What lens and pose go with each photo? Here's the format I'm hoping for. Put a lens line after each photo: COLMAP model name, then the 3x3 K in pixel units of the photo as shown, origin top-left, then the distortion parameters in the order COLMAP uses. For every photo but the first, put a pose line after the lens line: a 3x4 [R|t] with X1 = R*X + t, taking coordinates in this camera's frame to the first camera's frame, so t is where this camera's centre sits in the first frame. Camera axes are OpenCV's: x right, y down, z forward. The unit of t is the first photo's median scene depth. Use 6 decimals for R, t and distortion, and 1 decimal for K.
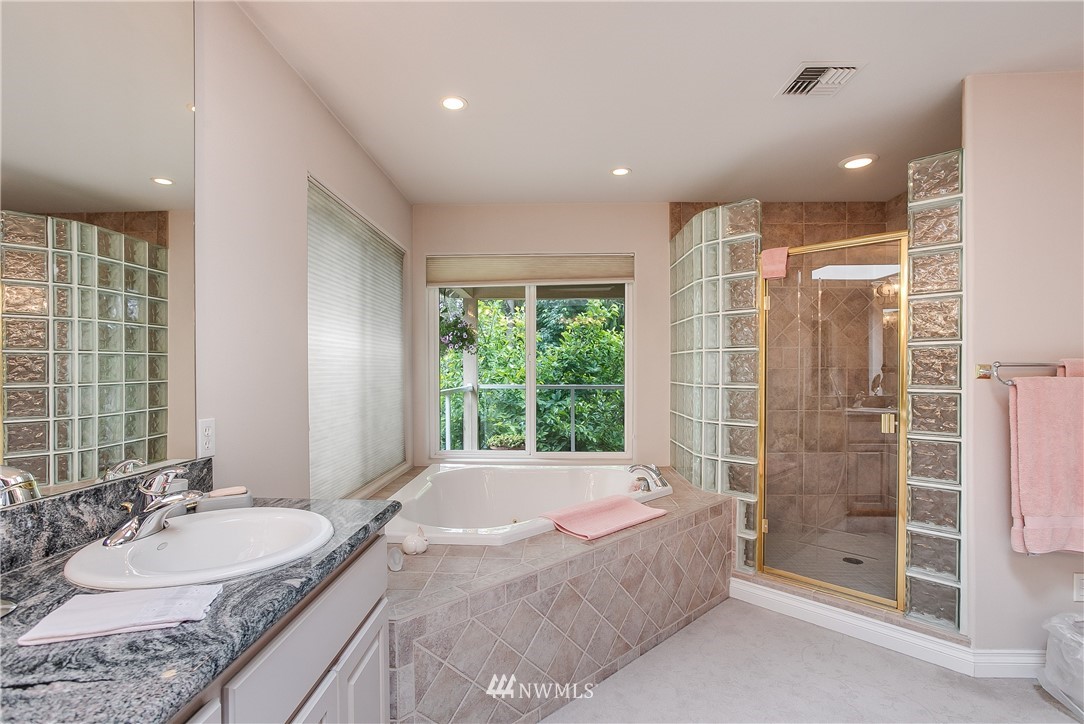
lens RADIAL K [[534.5, 0, 541.3], [0, 534.5, 377.2], [0, 0, 1]] dist [-0.003529, 0.000087]
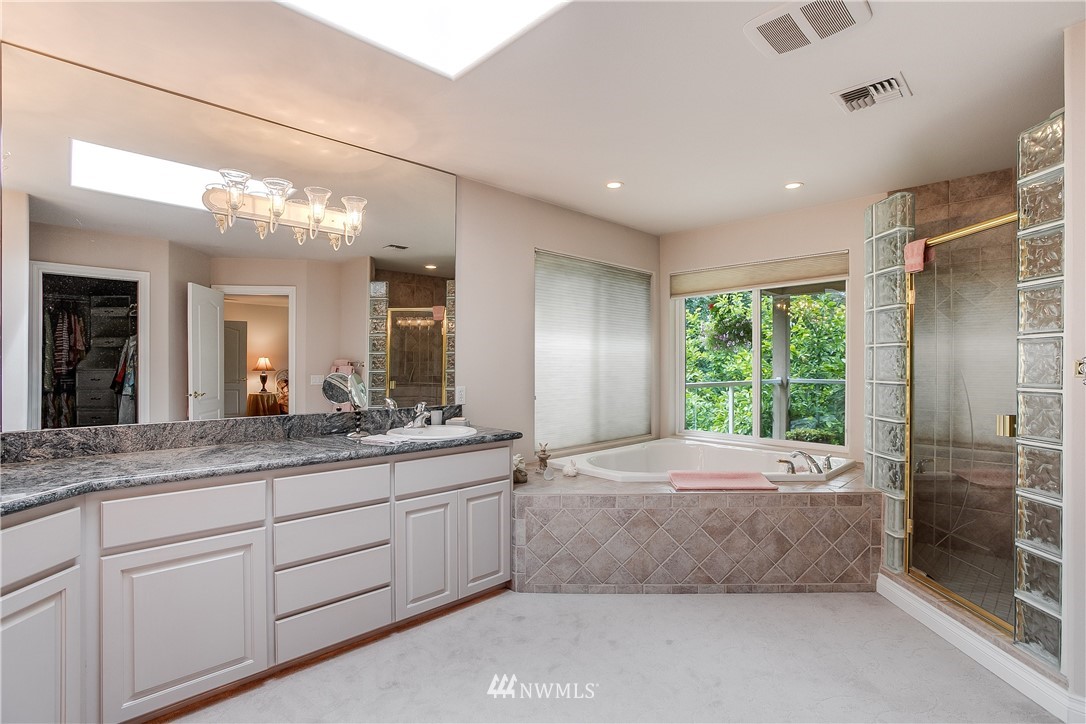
lens RADIAL K [[533.7, 0, 538.6], [0, 533.7, 365.6], [0, 0, 1]] dist [0.000106, 0.000771]
pose [[0.709445, 0.008424, -0.704711, 0.719500], [-0.016287, 0.999857, -0.004444, 0.002370], [0.704573, 0.014631, 0.709481, -0.195086]]
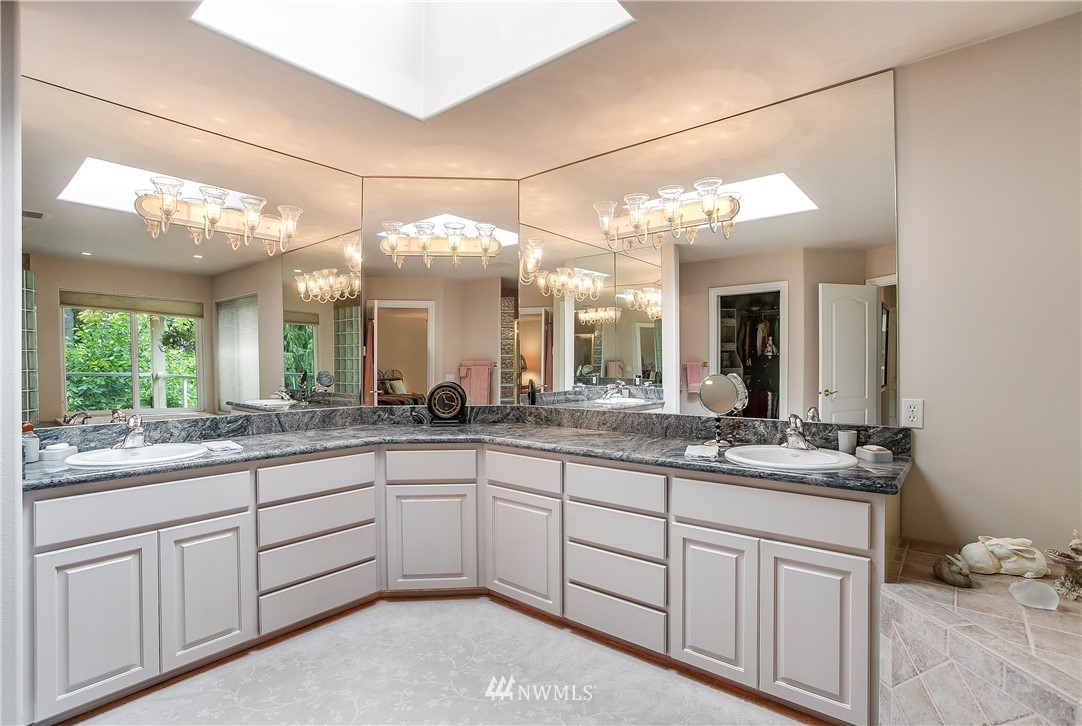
lens RADIAL K [[531.8, 0, 536.6], [0, 531.8, 366.6], [0, 0, 1]] dist [0.000106, 0.000771]
pose [[-0.614965, 0.012499, -0.788455, 0.650038], [-0.001669, 0.999852, 0.017152, -0.012562], [0.788553, 0.011864, -0.614853, 0.706844]]
